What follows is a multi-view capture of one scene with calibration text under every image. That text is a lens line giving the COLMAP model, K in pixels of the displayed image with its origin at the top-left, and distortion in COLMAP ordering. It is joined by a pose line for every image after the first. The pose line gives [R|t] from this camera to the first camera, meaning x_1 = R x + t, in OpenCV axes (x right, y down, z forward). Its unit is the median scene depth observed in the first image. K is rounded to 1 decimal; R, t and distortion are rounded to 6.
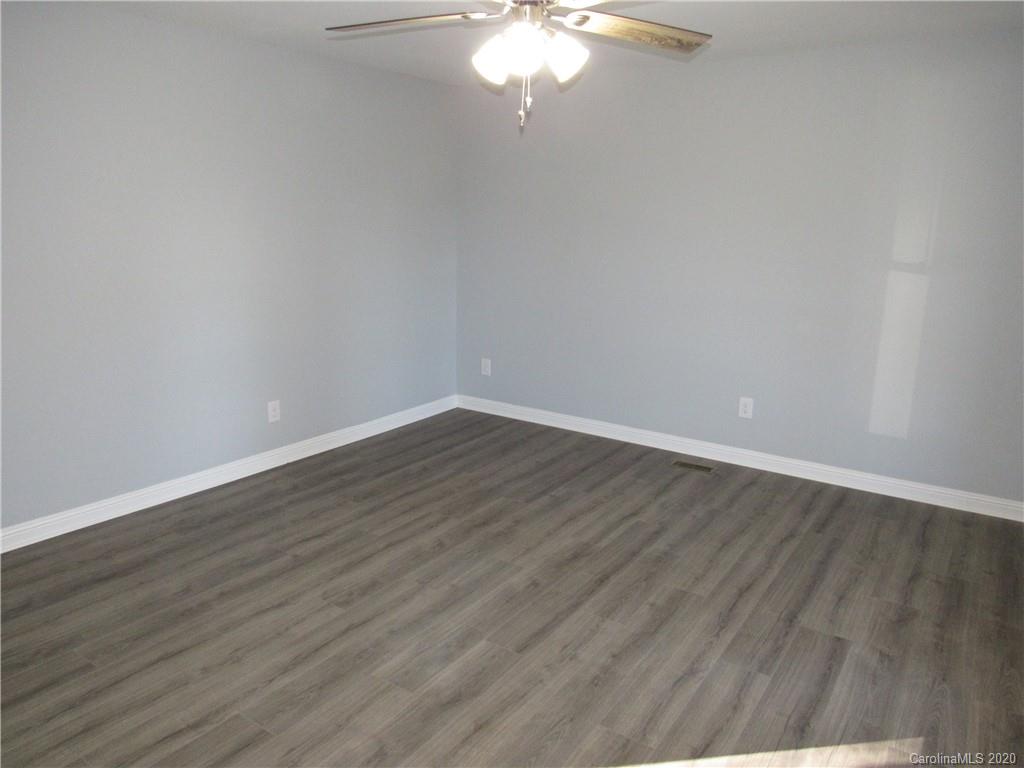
lens RADIAL K [[730.8, 0, 511.2], [0, 730.8, 389.6], [0, 0, 1]] dist [-0.001208, -0.002417]
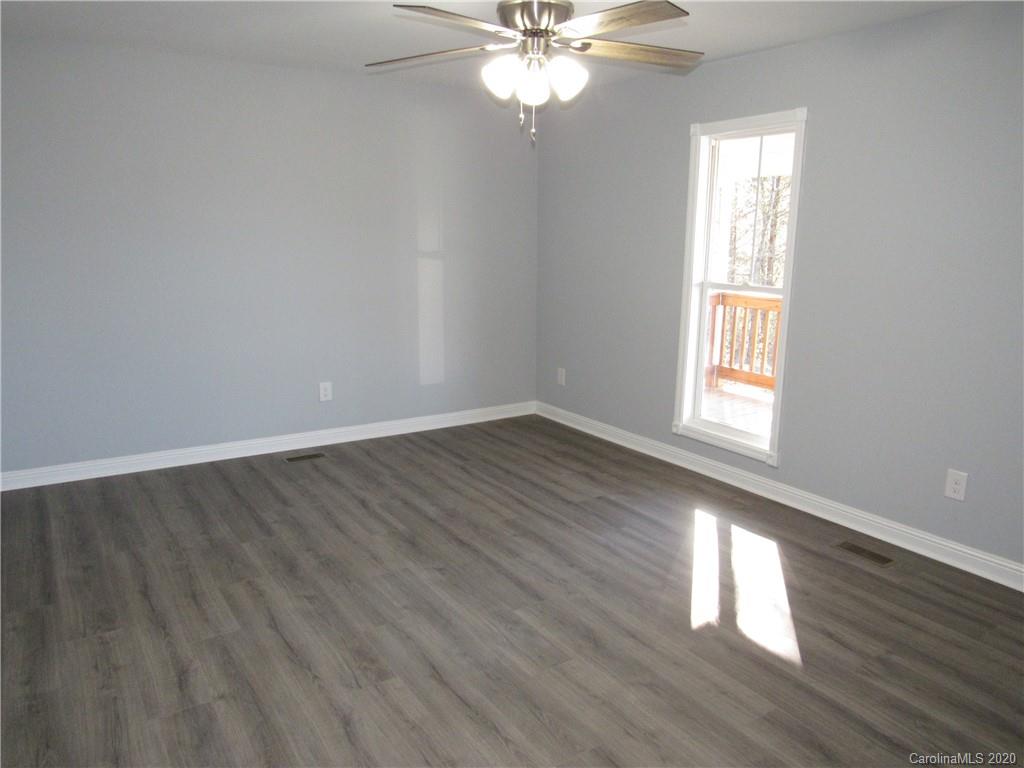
lens RADIAL K [[730.8, 0, 512.6], [0, 730.8, 388.7], [0, 0, 1]] dist [-0.001208, -0.002417]
pose [[0.369910, -0.205197, 0.906124, -0.697028], [0.200849, 0.969904, 0.137647, -0.089974], [-0.907098, 0.131076, 0.399991, 0.391409]]
